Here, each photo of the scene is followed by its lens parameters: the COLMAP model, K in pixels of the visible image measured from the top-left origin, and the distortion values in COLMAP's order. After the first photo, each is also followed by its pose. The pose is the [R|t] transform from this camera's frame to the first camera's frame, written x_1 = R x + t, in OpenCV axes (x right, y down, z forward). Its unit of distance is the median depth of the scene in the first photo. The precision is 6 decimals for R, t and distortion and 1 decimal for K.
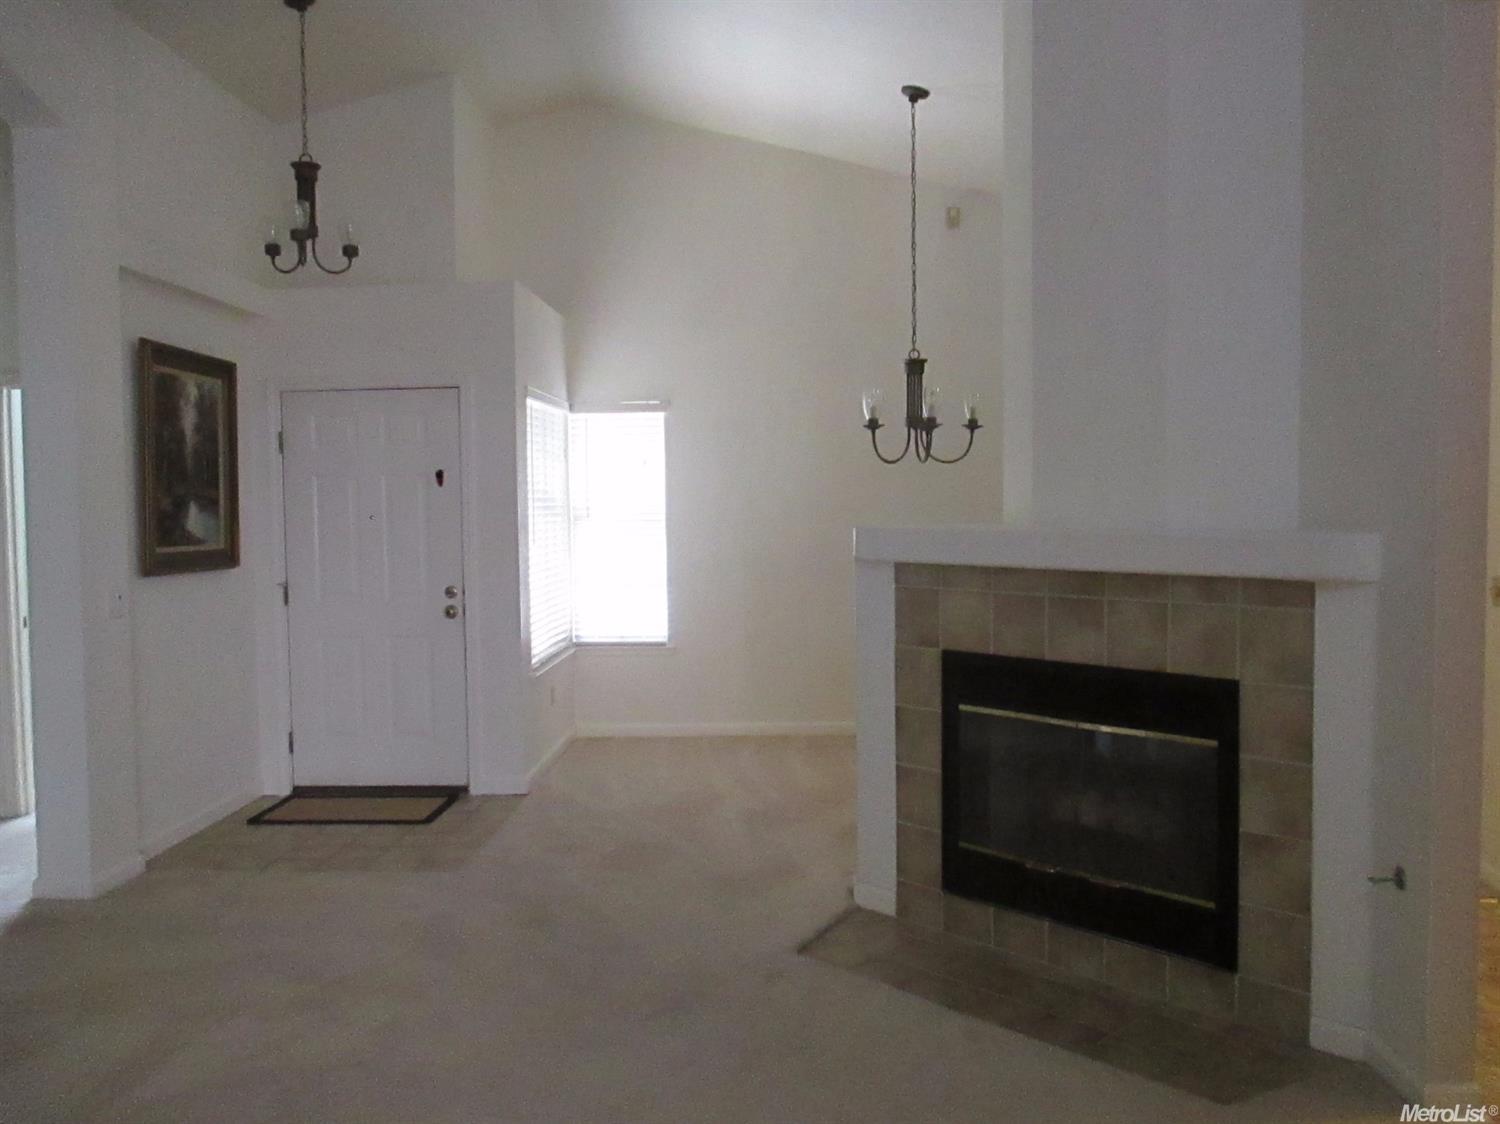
lens RADIAL K [[1242.7, 0, 750.0], [0, 1242.7, 562.0], [0, 0, 1]] dist [-0.015163, 0.006420]
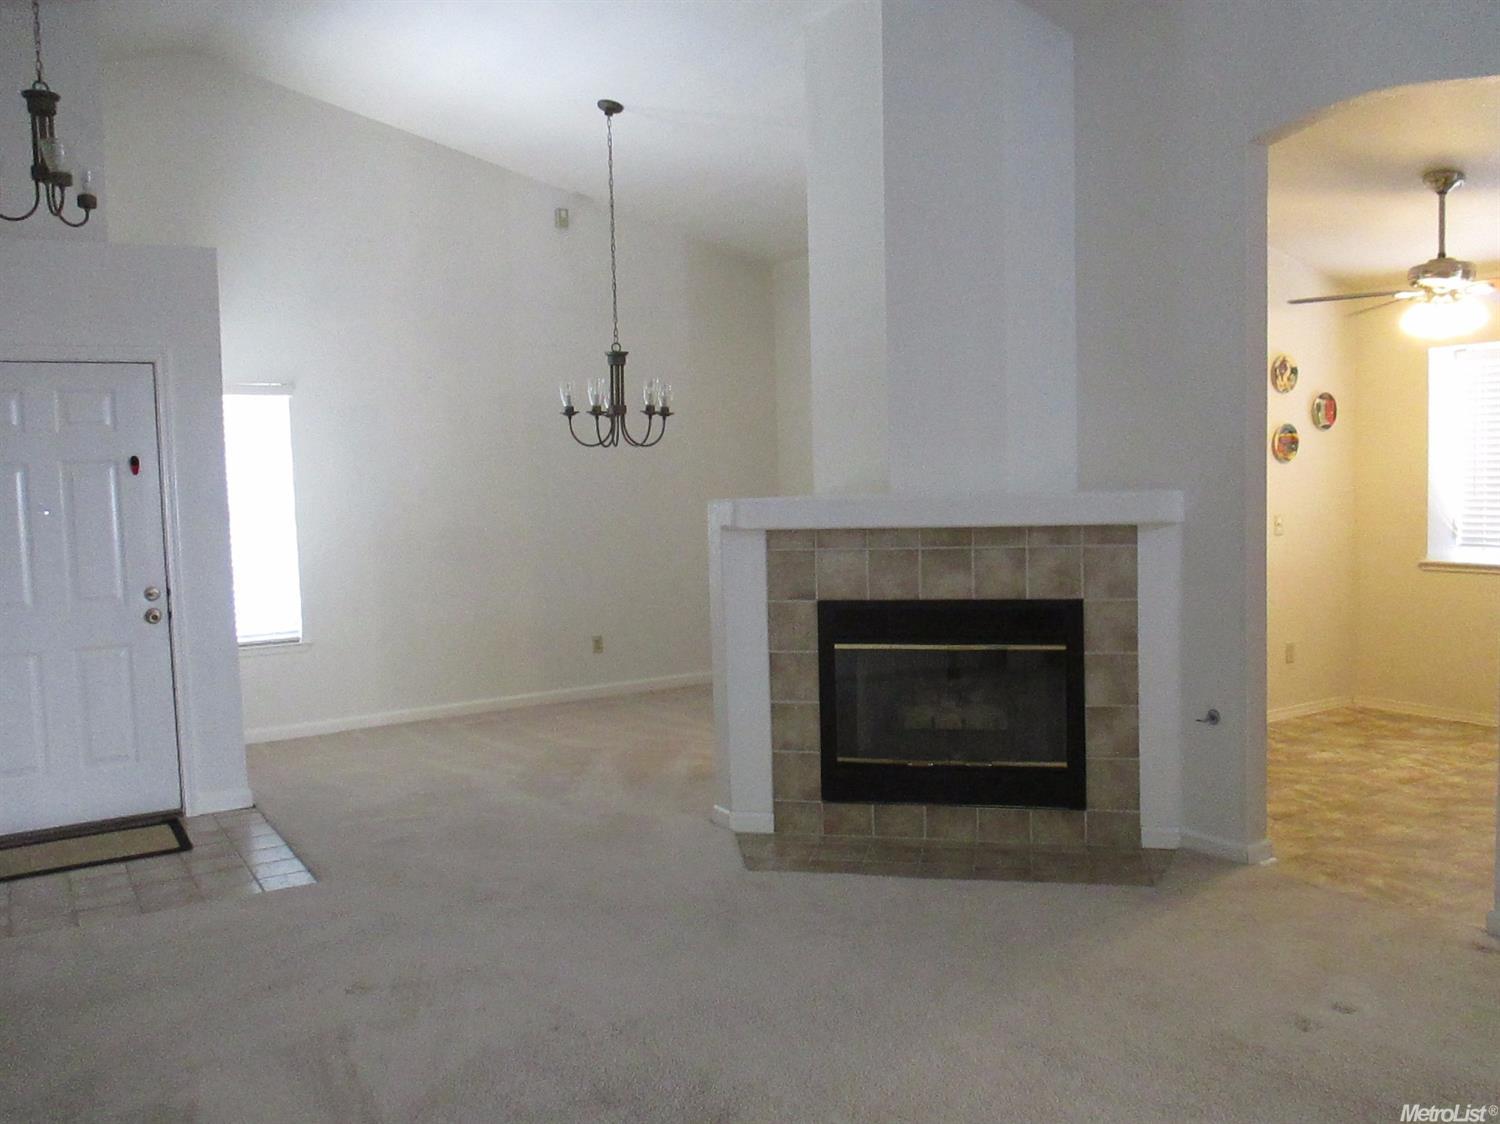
lens RADIAL K [[1242.7, 0, 750.0], [0, 1242.7, 562.0], [0, 0, 1]] dist [-0.015163, 0.006420]
pose [[0.828591, -0.054197, 0.557225, -0.561942], [0.048998, 0.998504, 0.024258, 0.001321], [-0.557706, 0.007203, 0.830007, 0.040548]]
